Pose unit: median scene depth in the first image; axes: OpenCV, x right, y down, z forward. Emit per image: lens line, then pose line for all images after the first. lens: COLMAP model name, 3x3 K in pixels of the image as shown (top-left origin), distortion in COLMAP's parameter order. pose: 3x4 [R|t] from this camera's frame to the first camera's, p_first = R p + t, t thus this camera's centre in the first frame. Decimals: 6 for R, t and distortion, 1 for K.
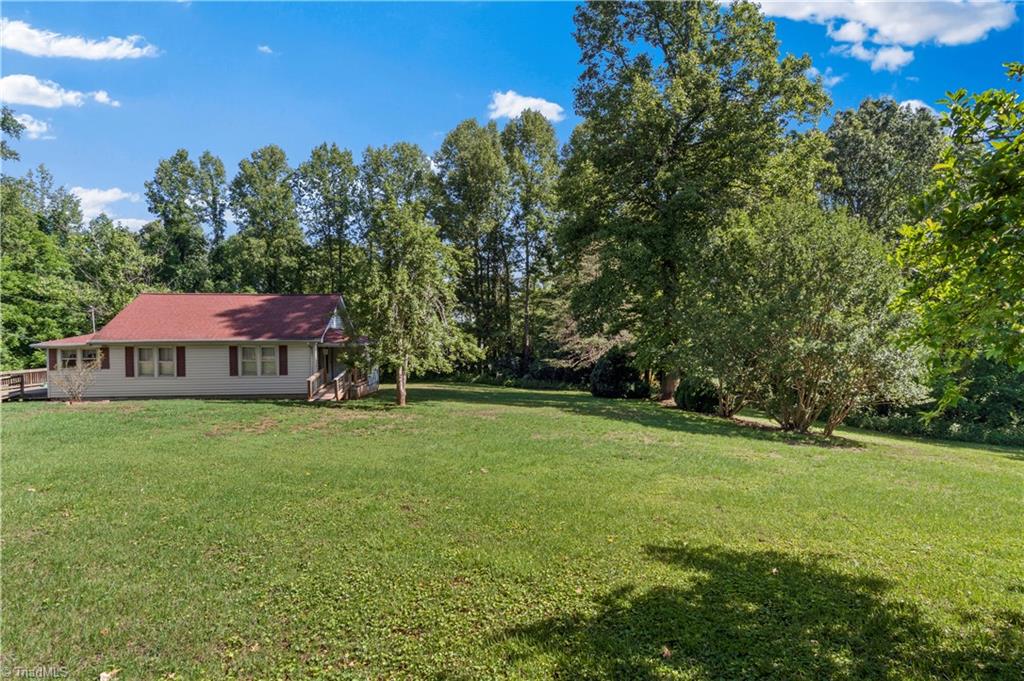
lens RADIAL K [[561.6, 0, 546.1], [0, 561.6, 354.4], [0, 0, 1]] dist [-0.004820, -0.003519]
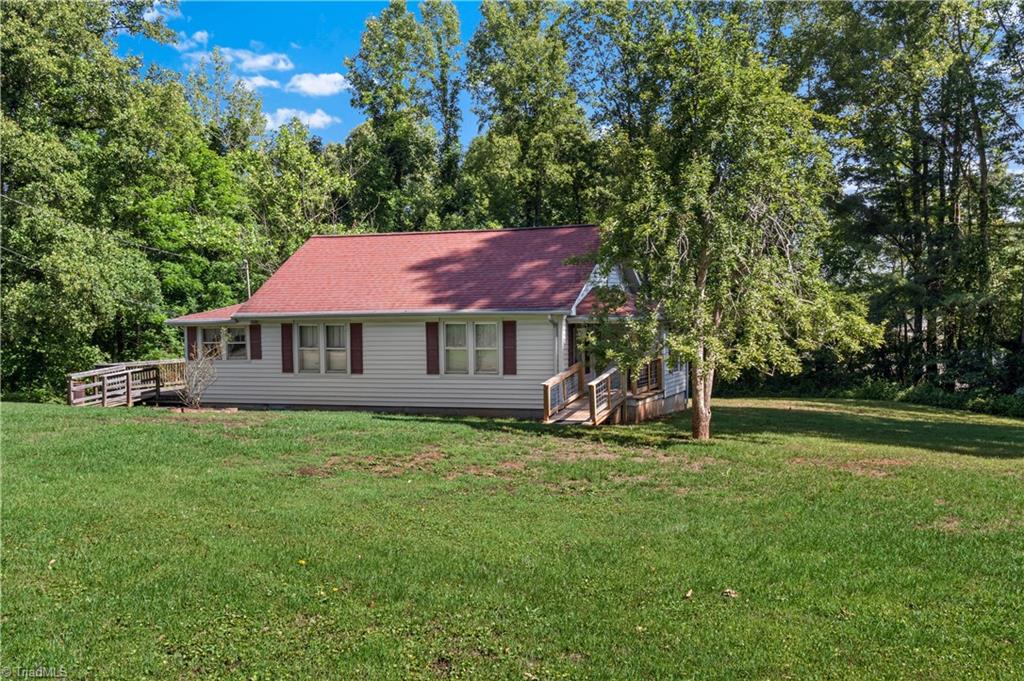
lens RADIAL K [[1089.3, 0, 511.7], [0, 1089.3, 385.7], [0, 0, 1]] dist [0.008563, -0.001280]
pose [[0.881442, 0.024186, -0.471672, 0.029449], [-0.006096, 0.999187, 0.039843, 0.003760], [0.472252, -0.032244, 0.880874, 0.043826]]
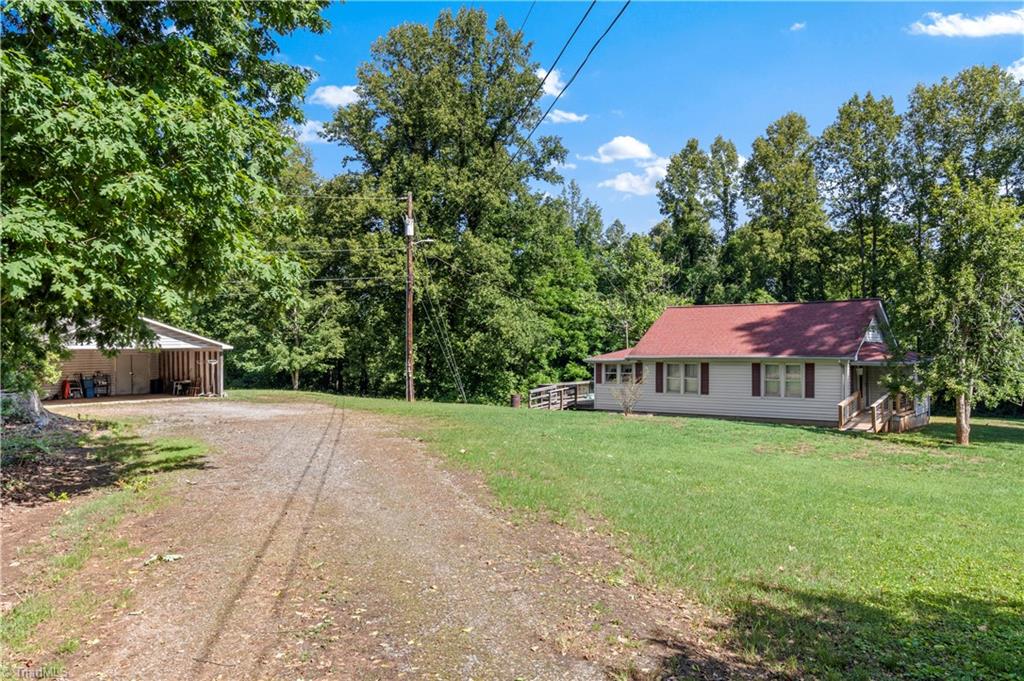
lens RADIAL K [[764.0, 0, 514.1], [0, 764.0, 356.9], [0, 0, 1]] dist [-0.039238, 0.049594]
pose [[0.704267, 0.009067, -0.709877, 0.028007], [-0.022122, 0.999713, -0.009179, -0.003761], [0.709590, 0.022168, 0.704266, -0.104562]]
